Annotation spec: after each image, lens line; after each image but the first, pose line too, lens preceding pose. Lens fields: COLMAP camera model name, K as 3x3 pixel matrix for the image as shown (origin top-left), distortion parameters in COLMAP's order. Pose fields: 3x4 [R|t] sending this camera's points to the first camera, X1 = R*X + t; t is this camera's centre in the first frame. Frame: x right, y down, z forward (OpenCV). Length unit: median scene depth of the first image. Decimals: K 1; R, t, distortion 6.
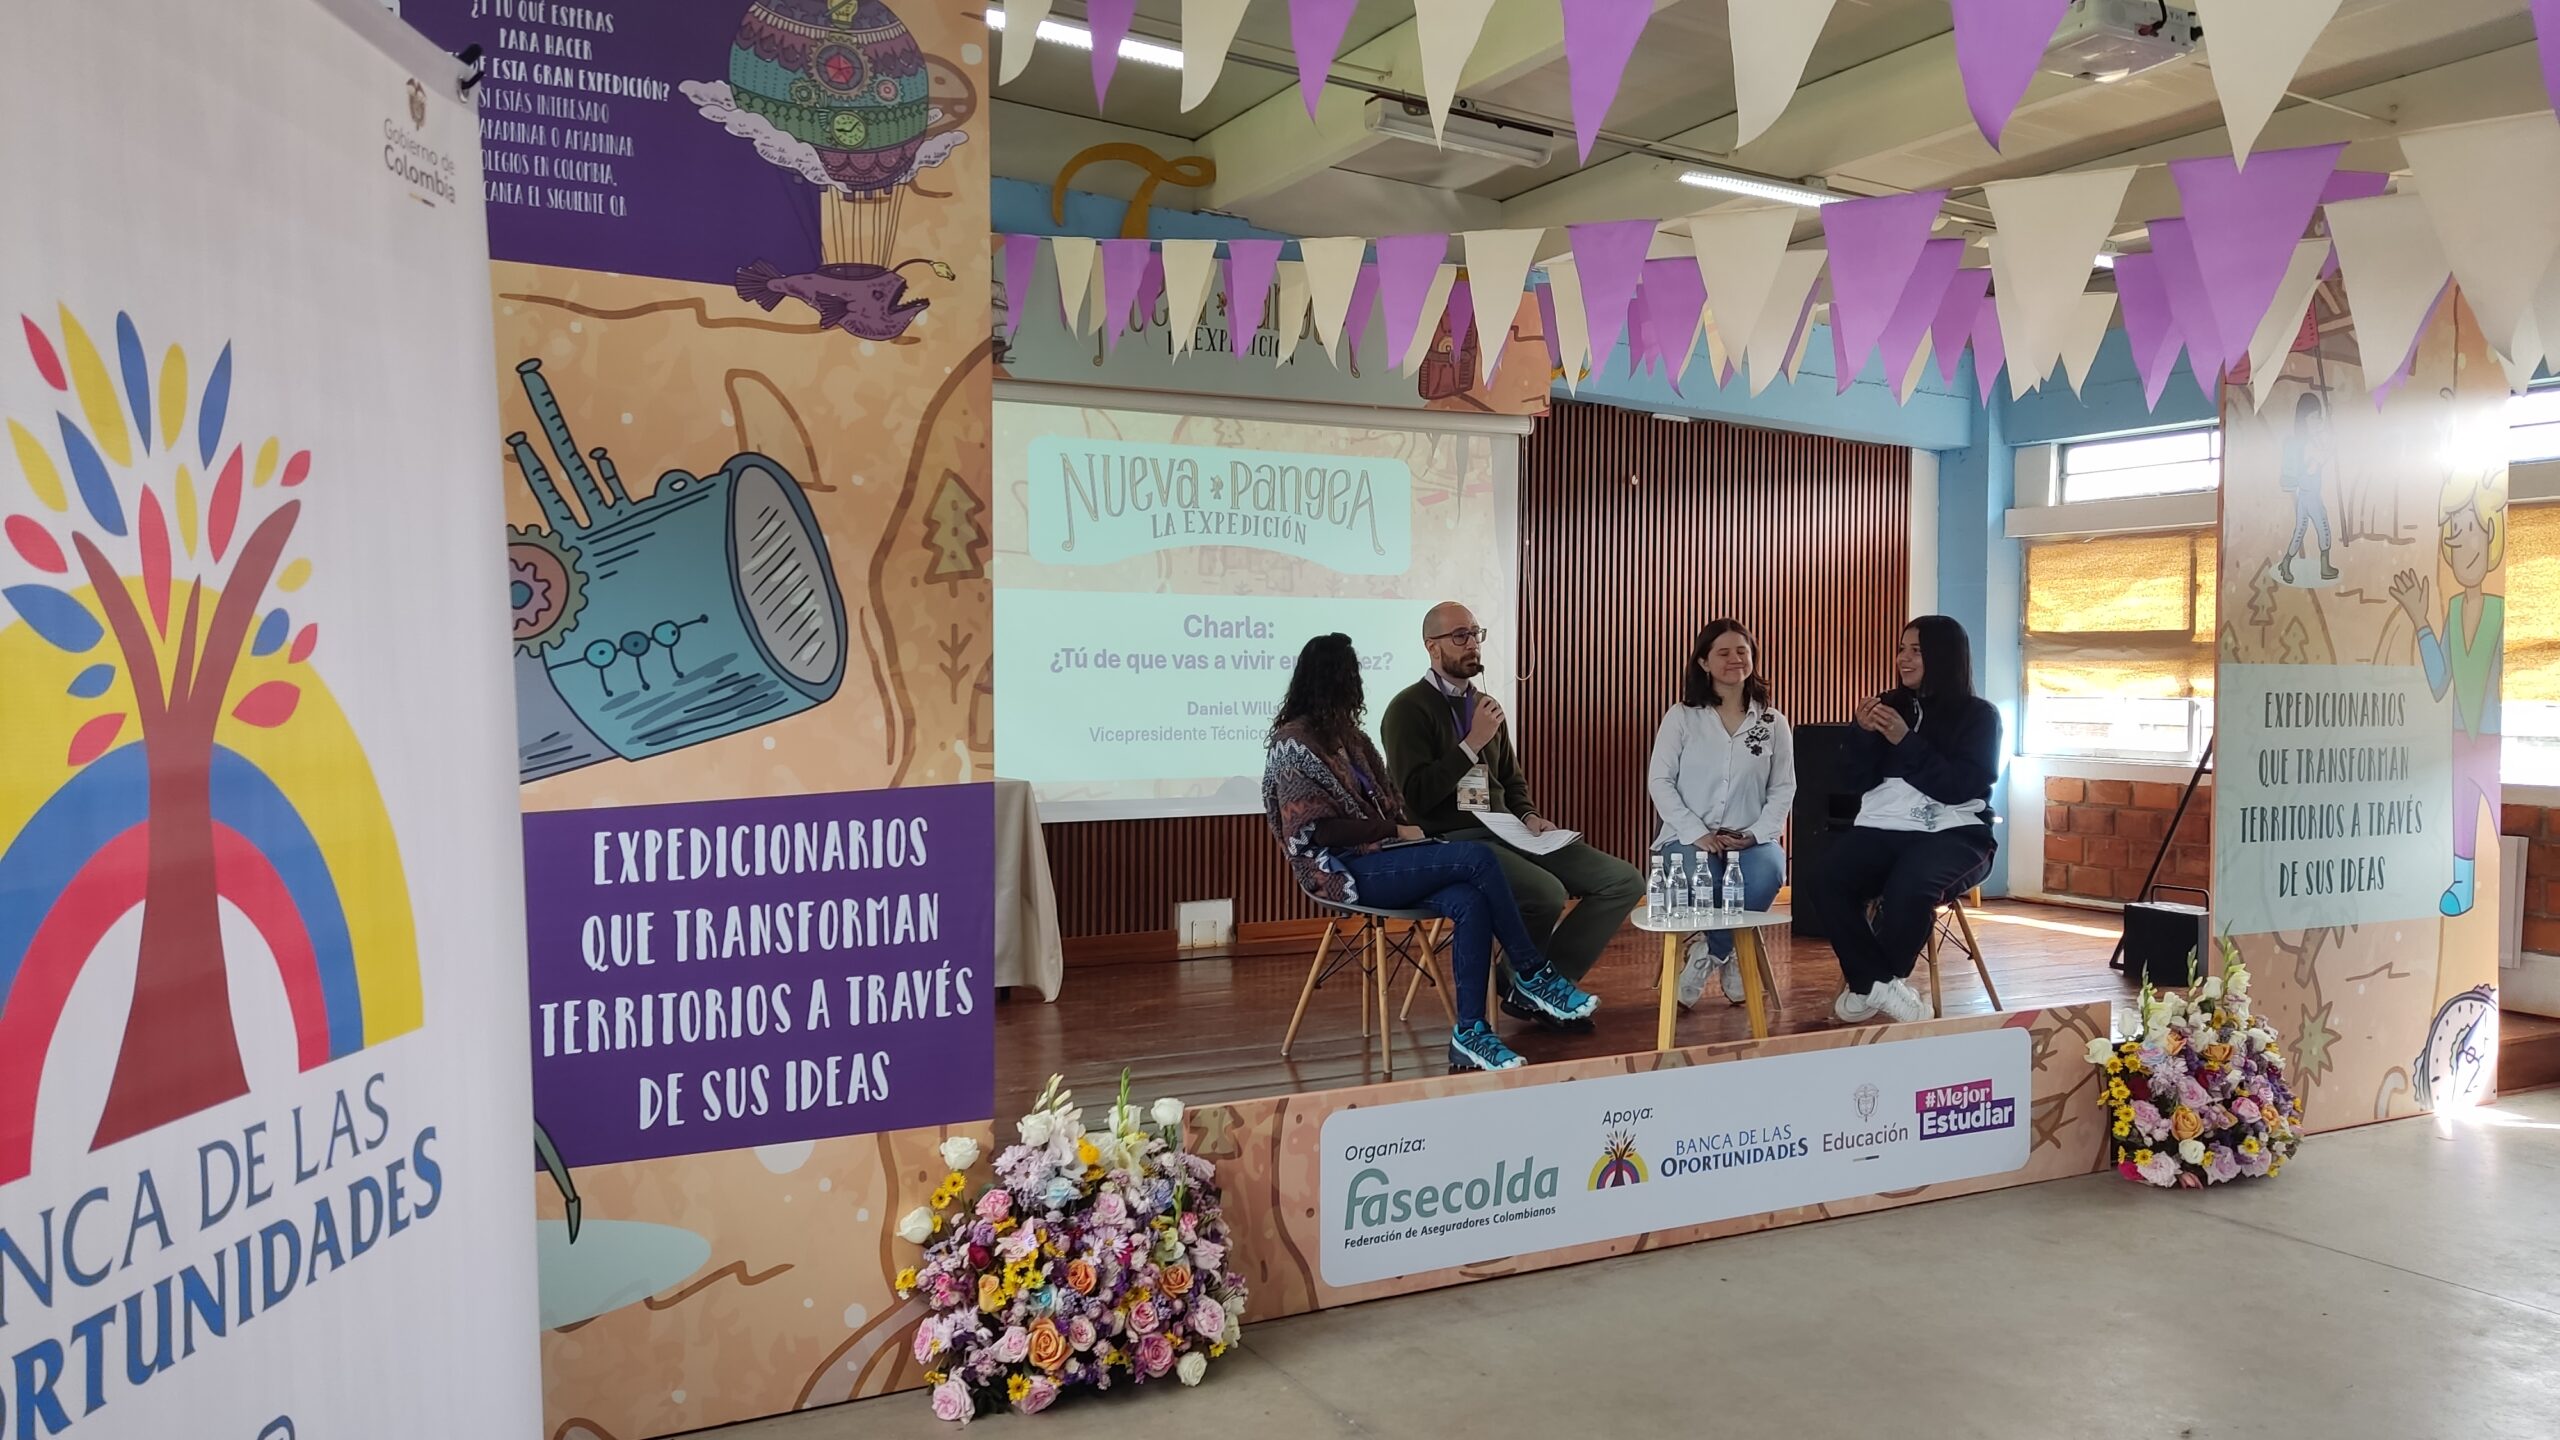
lens RADIAL K [[1852.8, 0, 1274.7], [0, 1852.8, 692.5], [0, 0, 1]] dist [0.035612, -0.064465]
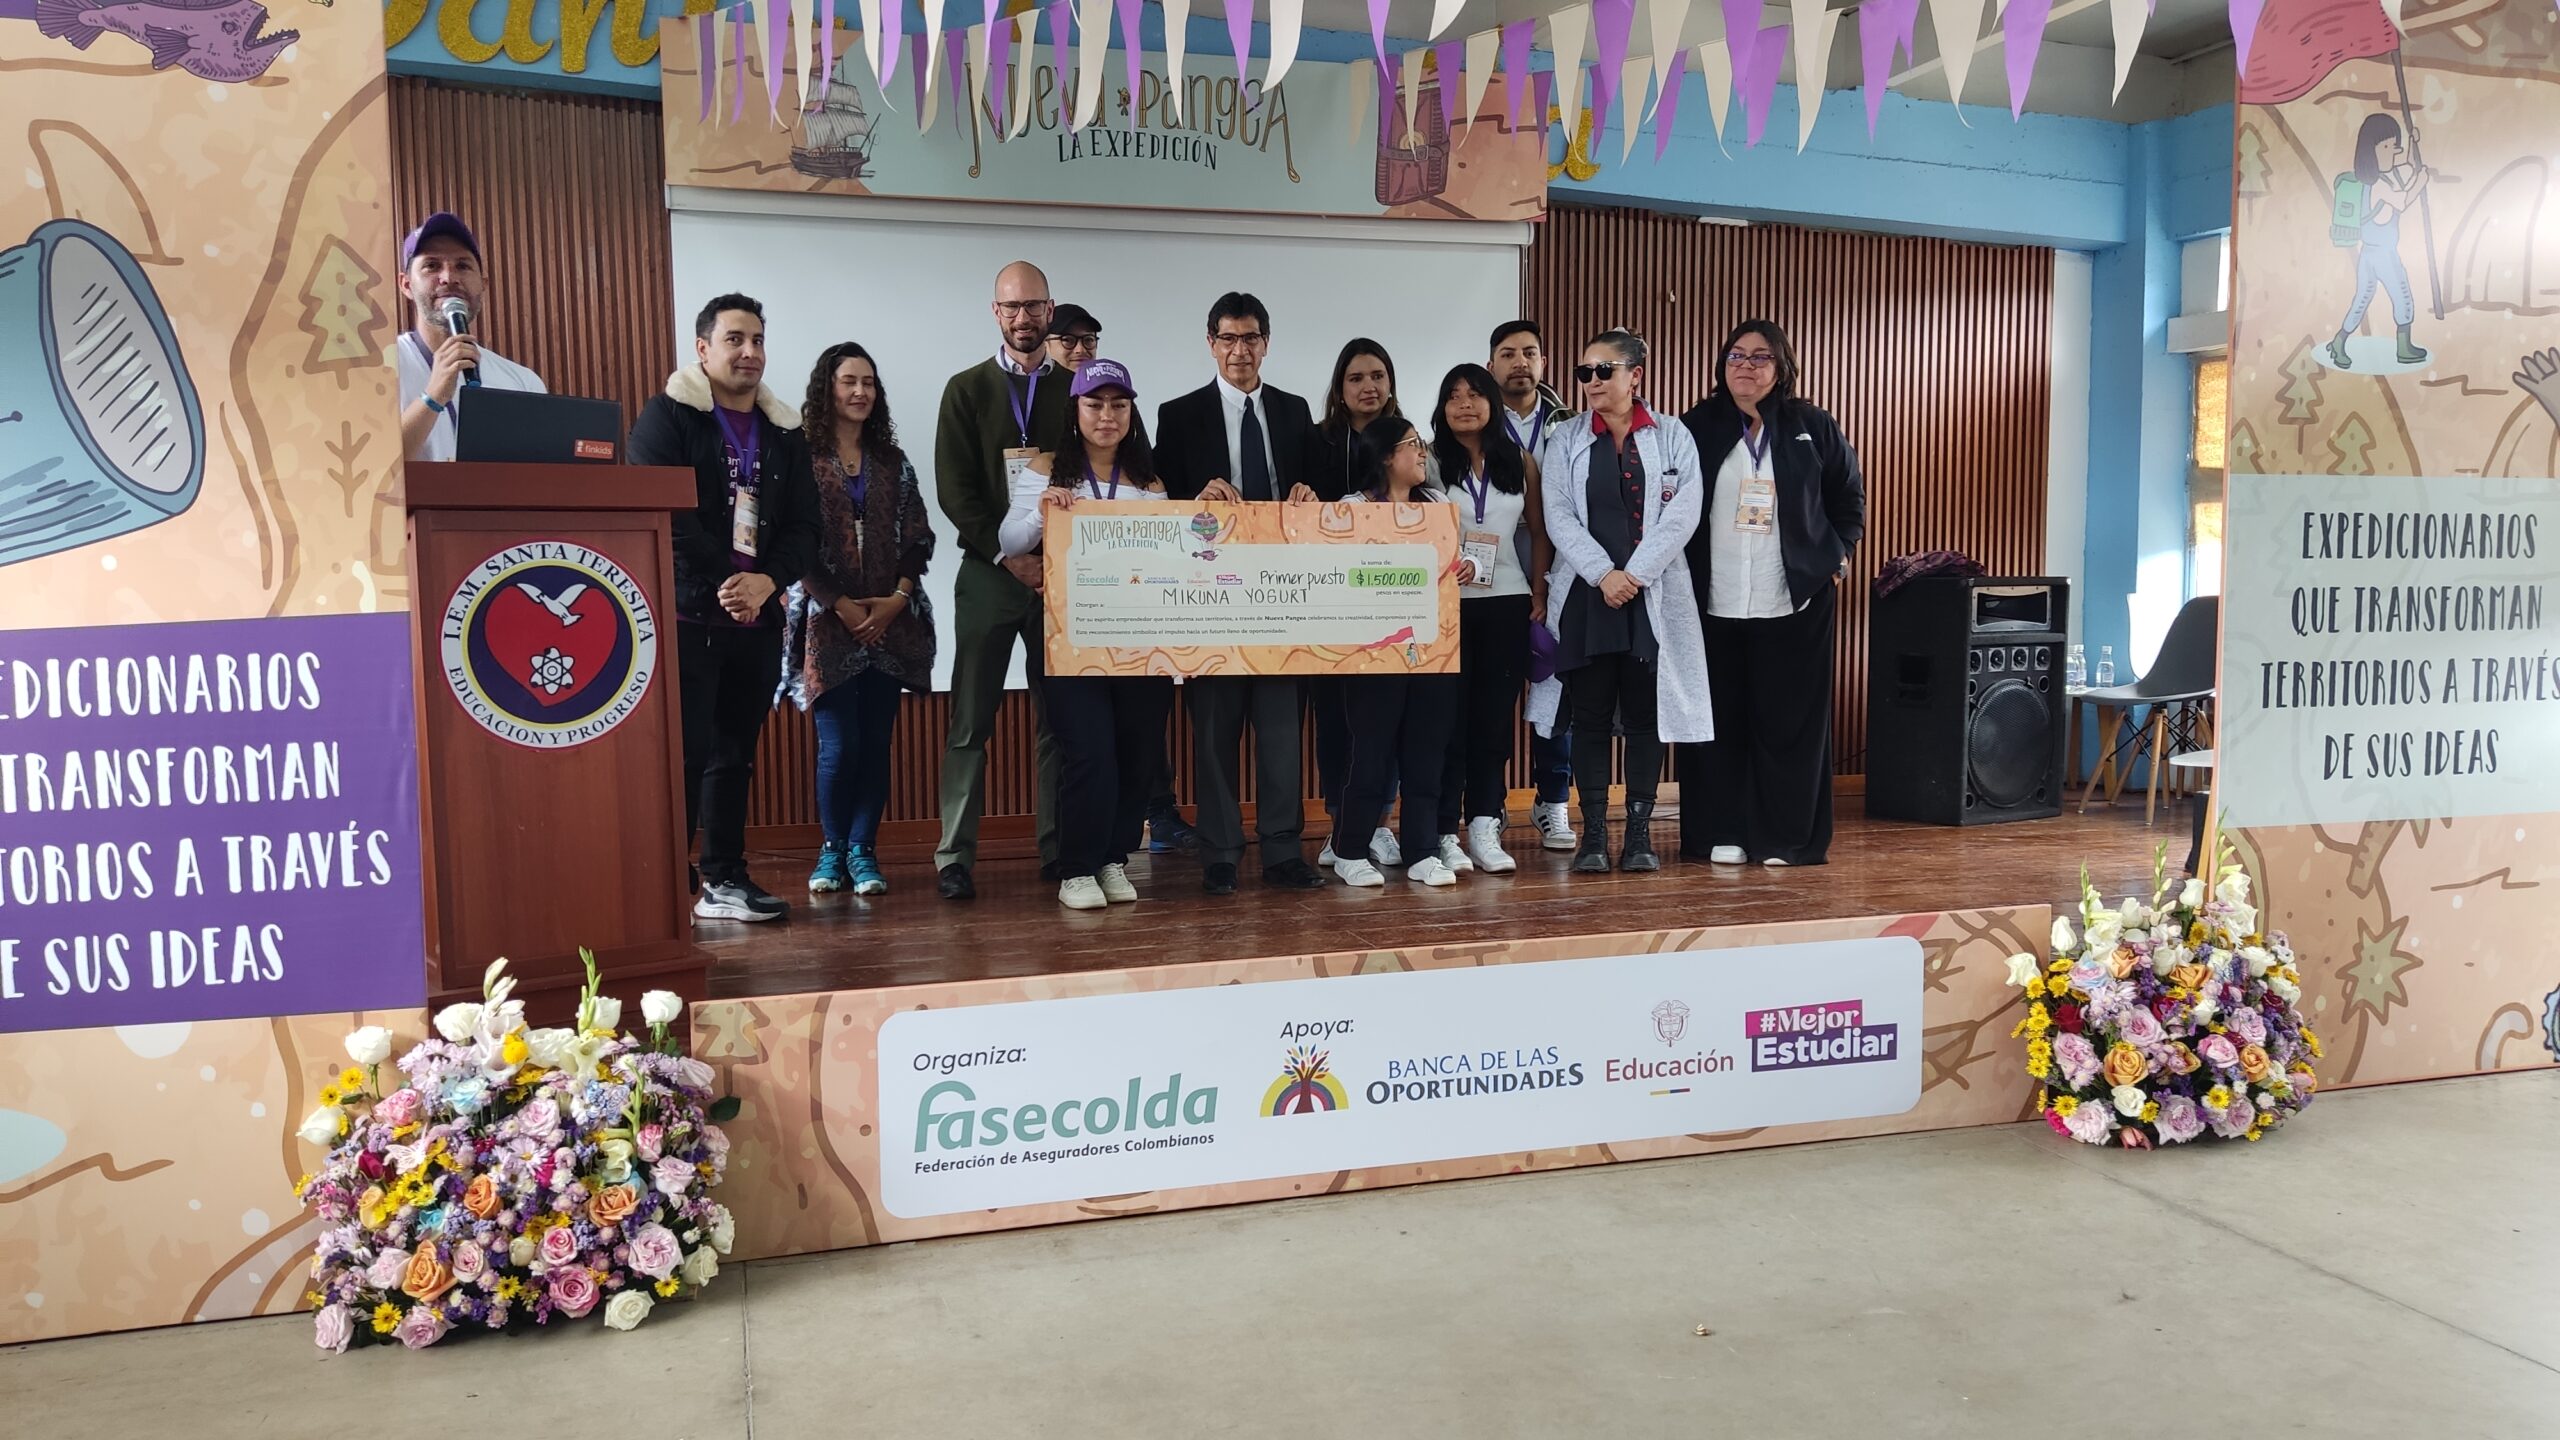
lens RADIAL K [[1852.8, 0, 1280.1], [0, 1852.8, 682.4], [0, 0, 1]] dist [0.035612, -0.064465]
pose [[0.980718, 0.002527, -0.195413, 0.367483], [0.007770, 0.998621, 0.051911, 0.036508], [0.195275, -0.052429, 0.979346, 0.226191]]
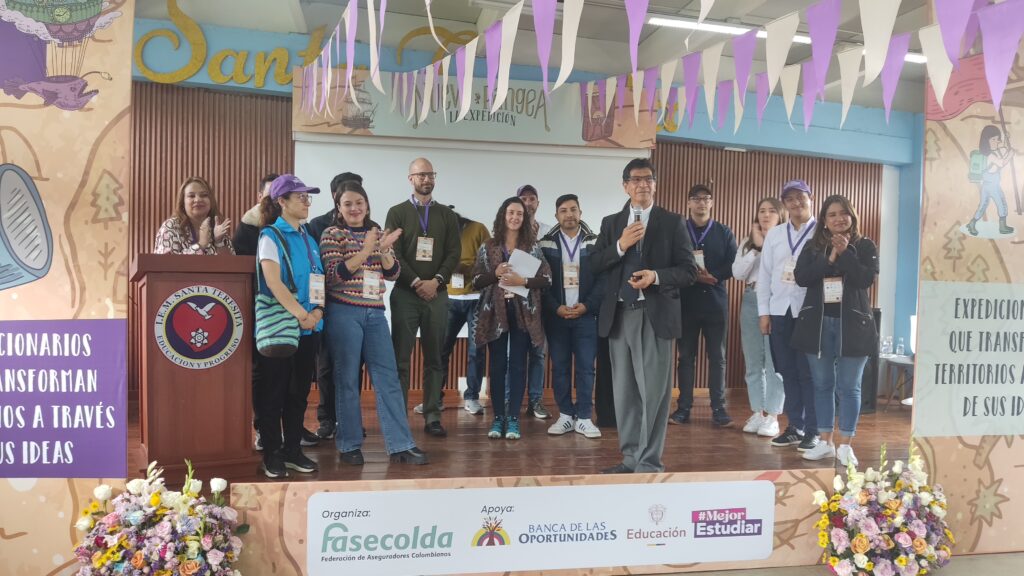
lens RADIAL K [[769.1, 0, 515.6], [0, 769.1, 273.9], [0, 0, 1]] dist [-0.040391, -0.022942]
pose [[0.955008, 0.028785, -0.295179, 0.475382], [-0.029973, 0.999551, 0.000502, -0.014490], [0.295061, 0.008368, 0.955442, 0.283670]]
